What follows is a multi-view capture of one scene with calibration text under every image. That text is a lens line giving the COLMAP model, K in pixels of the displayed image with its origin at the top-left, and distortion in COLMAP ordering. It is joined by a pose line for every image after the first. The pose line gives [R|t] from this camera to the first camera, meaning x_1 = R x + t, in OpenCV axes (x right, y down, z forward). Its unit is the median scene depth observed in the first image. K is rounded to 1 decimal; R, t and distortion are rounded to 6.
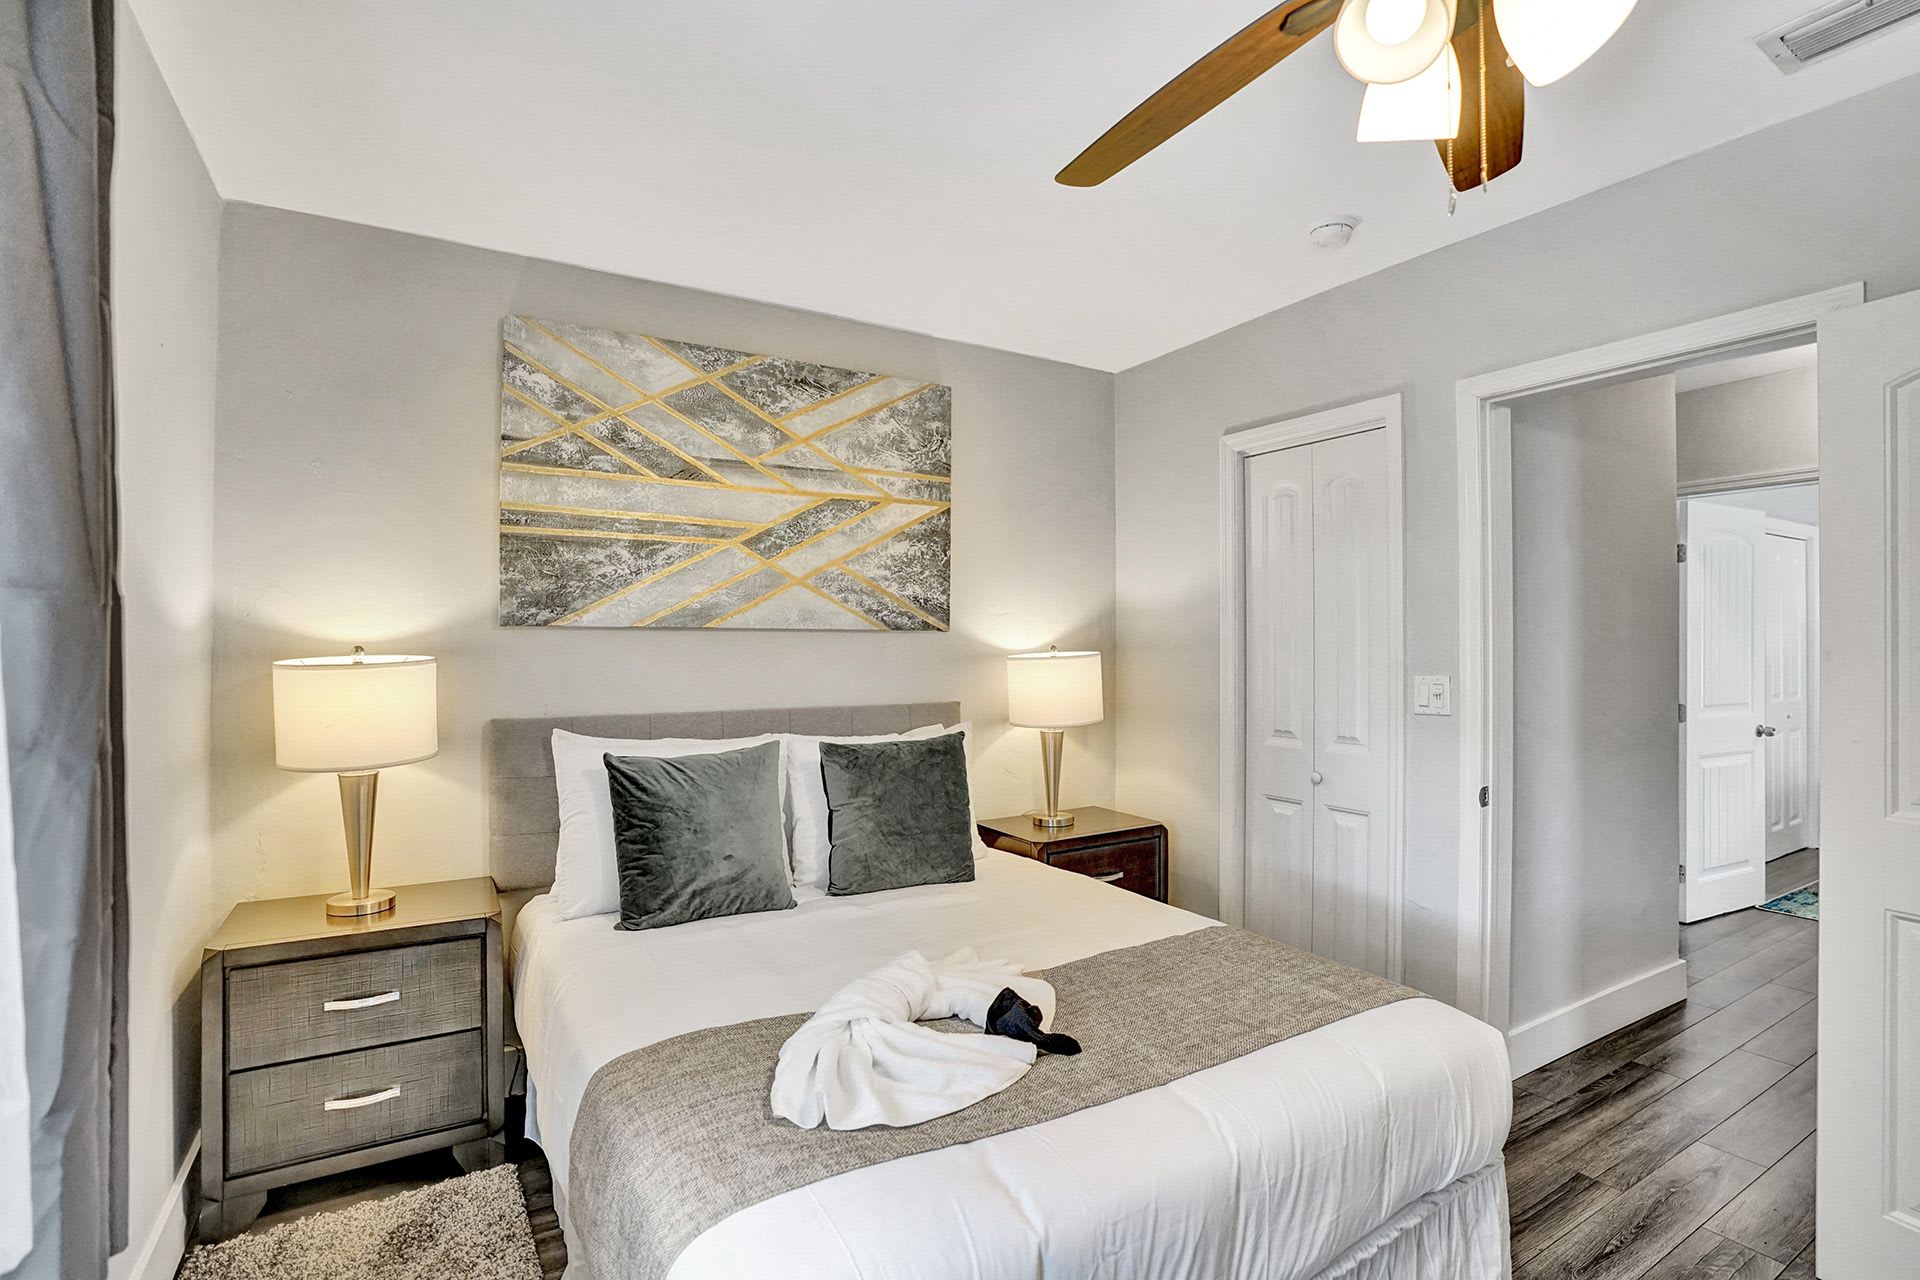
lens RADIAL K [[924.1, 0, 960.0], [0, 924.1, 640.0], [0, 0, 1]] dist [-0.070867, 0.030747]
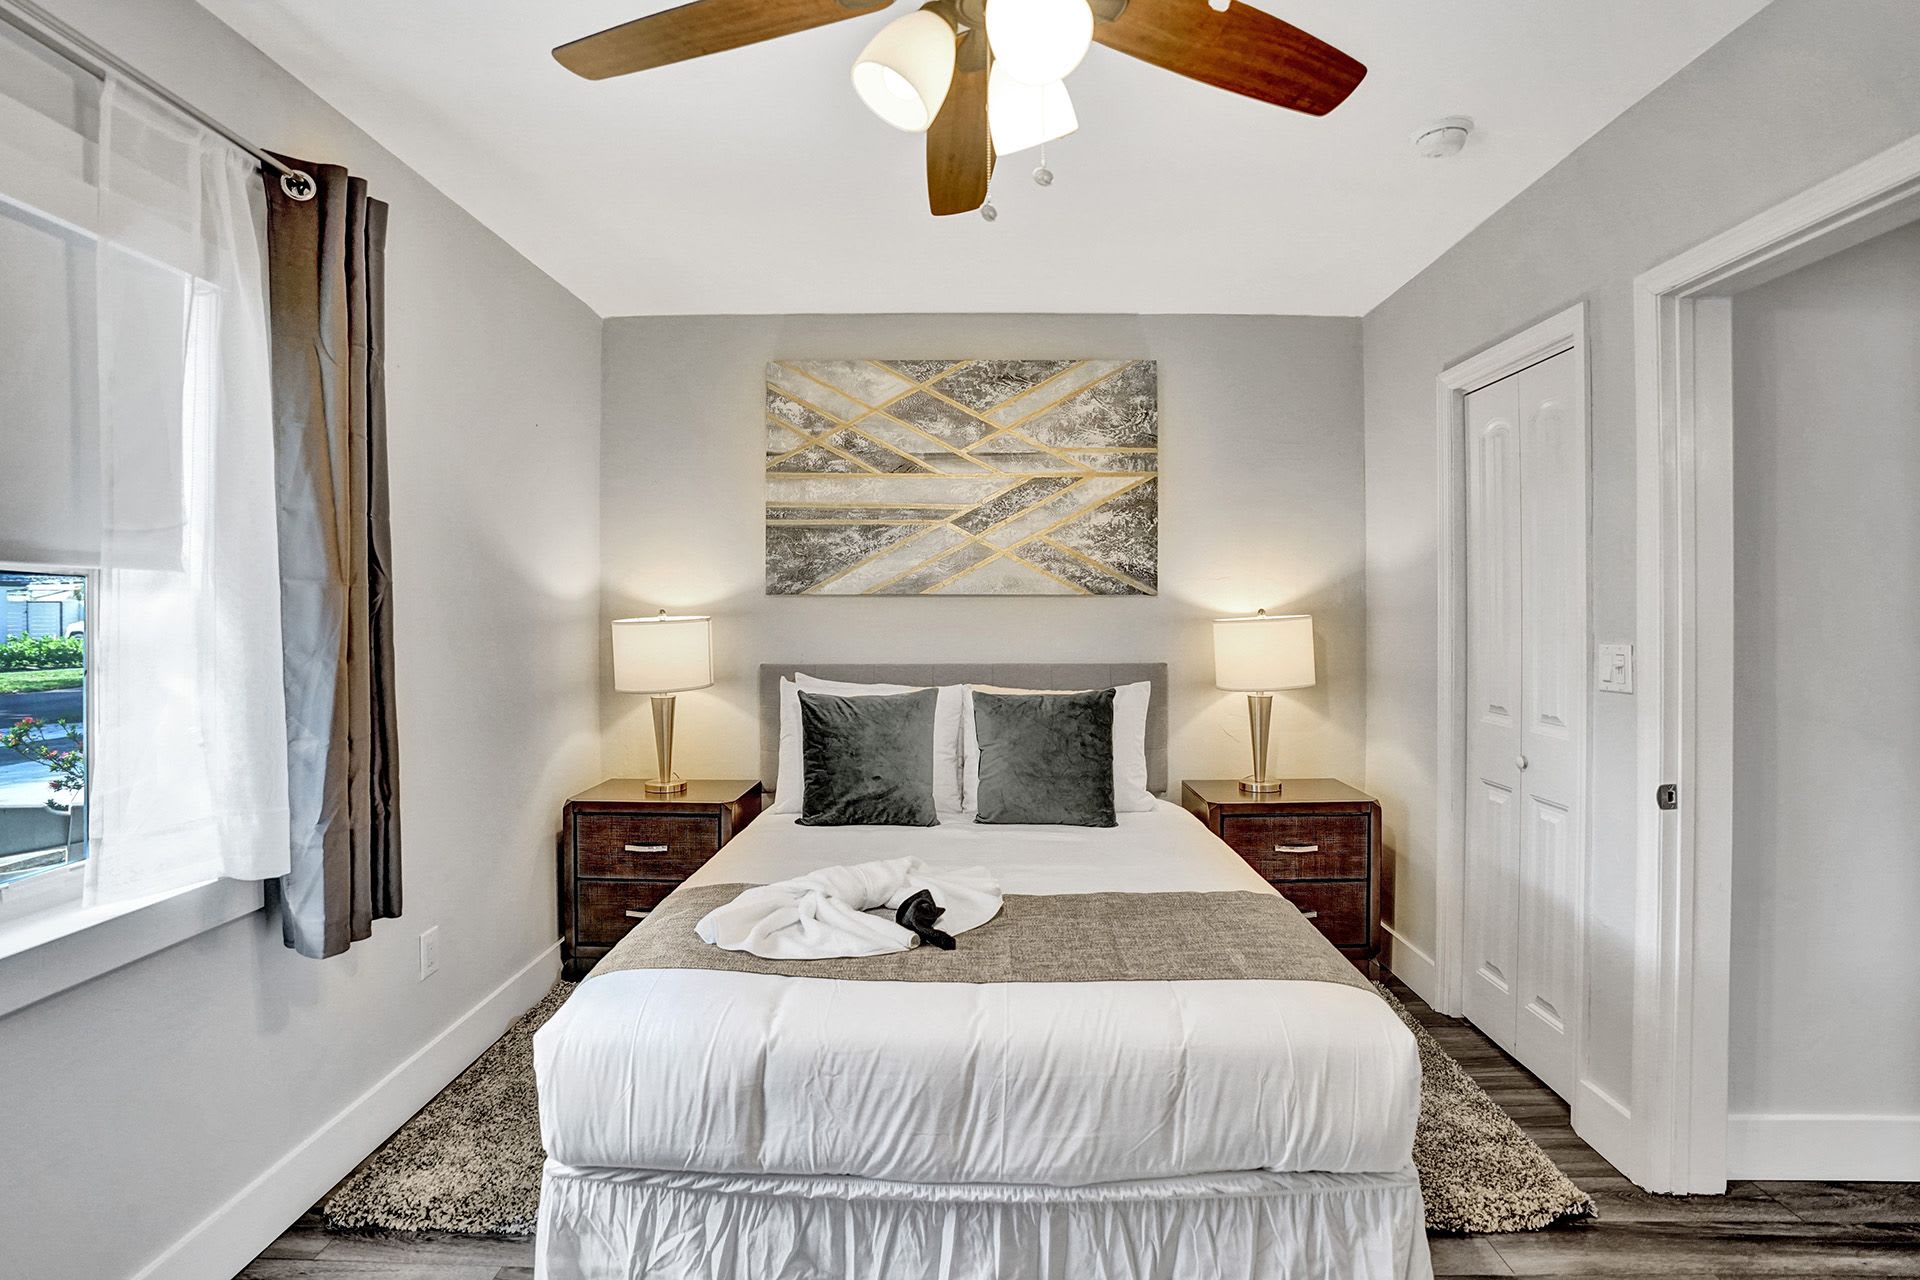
lens RADIAL K [[919.3, 0, 950.3], [0, 919.3, 621.1], [0, 0, 1]] dist [-0.072037, 0.029560]
pose [[0.842312, 0.004890, -0.538968, 0.405854], [0.003064, 0.999899, 0.013861, 0.005192], [0.538981, -0.013326, 0.842212, 0.003271]]
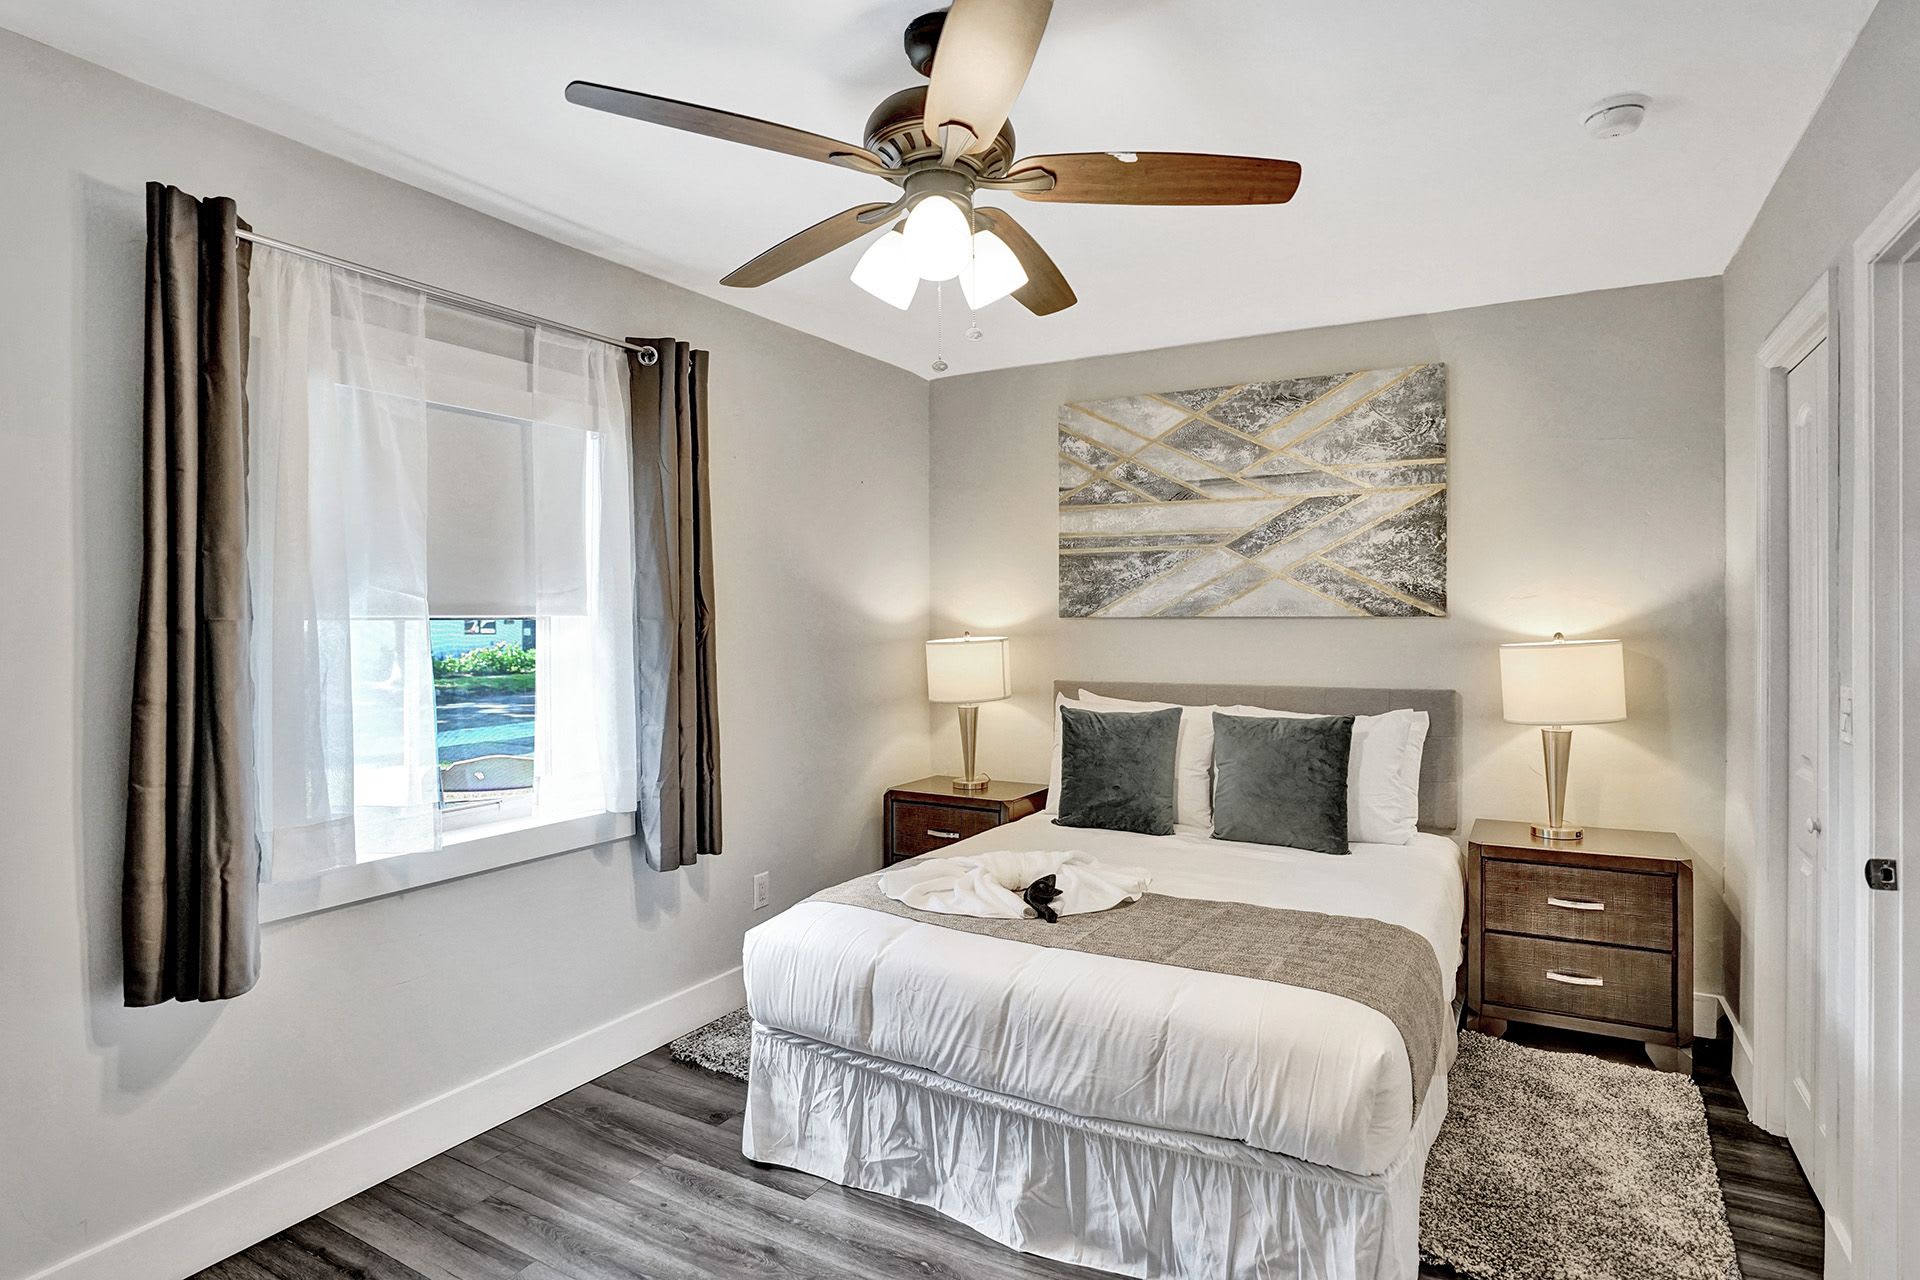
lens RADIAL K [[999.5, 0, 960.0], [0, 999.5, 640.0], [0, 0, 1]] dist [-0.068047, 0.038699]
pose [[0.477192, 0.015812, -0.878657, 0.757709], [0.008412, 0.999710, 0.022559, -0.015073], [0.878759, -0.018156, 0.476921, 0.070893]]
